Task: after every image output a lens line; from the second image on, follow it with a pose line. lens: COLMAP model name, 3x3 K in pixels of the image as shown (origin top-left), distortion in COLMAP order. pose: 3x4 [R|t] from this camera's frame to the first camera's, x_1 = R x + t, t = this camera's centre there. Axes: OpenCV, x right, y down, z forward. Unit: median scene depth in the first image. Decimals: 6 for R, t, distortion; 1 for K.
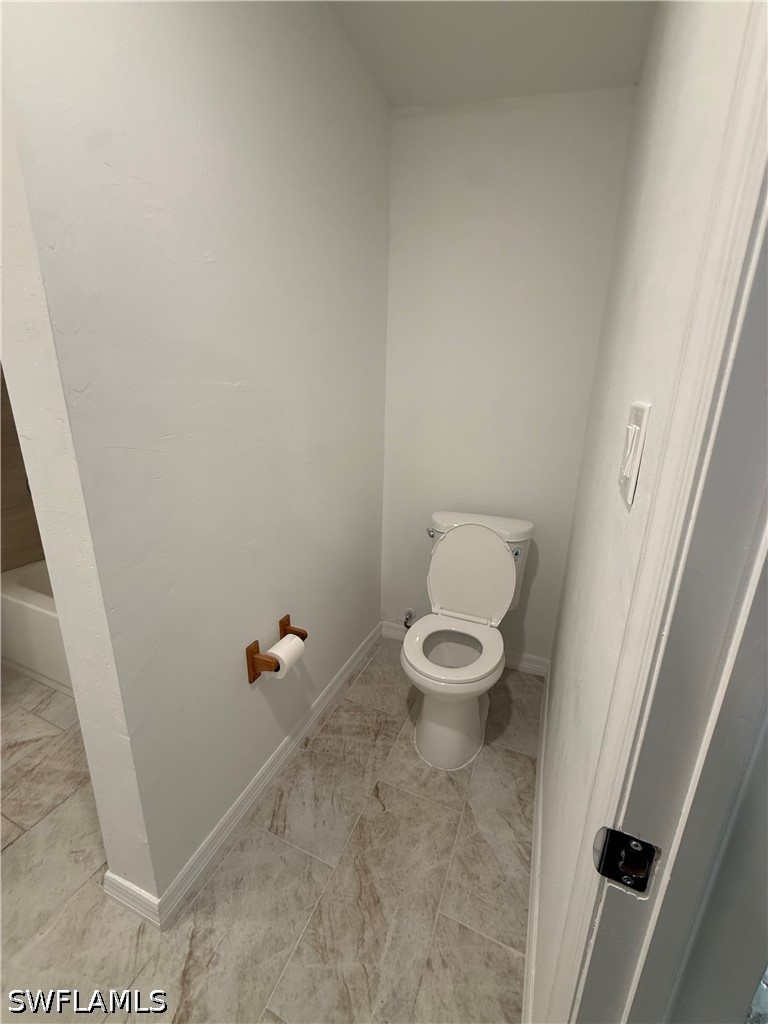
lens RADIAL K [[408.9, 0, 384.7], [0, 408.9, 510.0], [0, 0, 1]] dist [-0.000384, 0.000045]
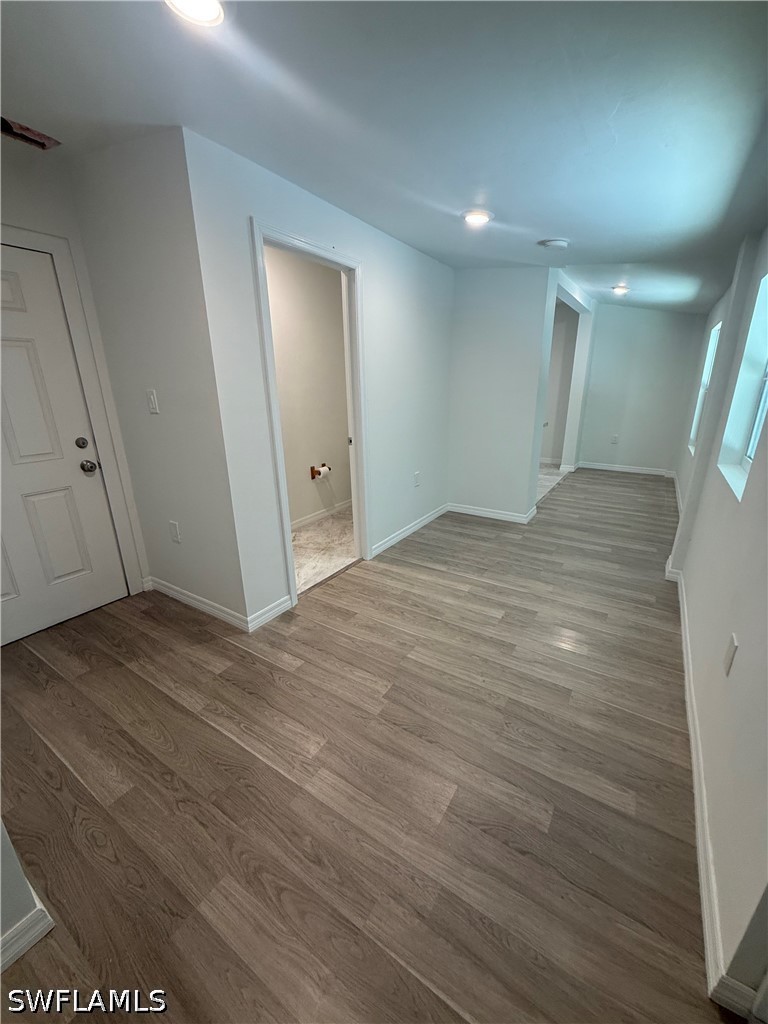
lens RADIAL K [[408.9, 0, 384.7], [0, 408.9, 510.0], [0, 0, 1]] dist [-0.000384, 0.000045]
pose [[0.985846, 0.021839, -0.166227, 0.739498], [-0.017157, 0.999416, 0.029547, 0.547564], [0.166775, -0.026277, 0.985645, -1.978210]]
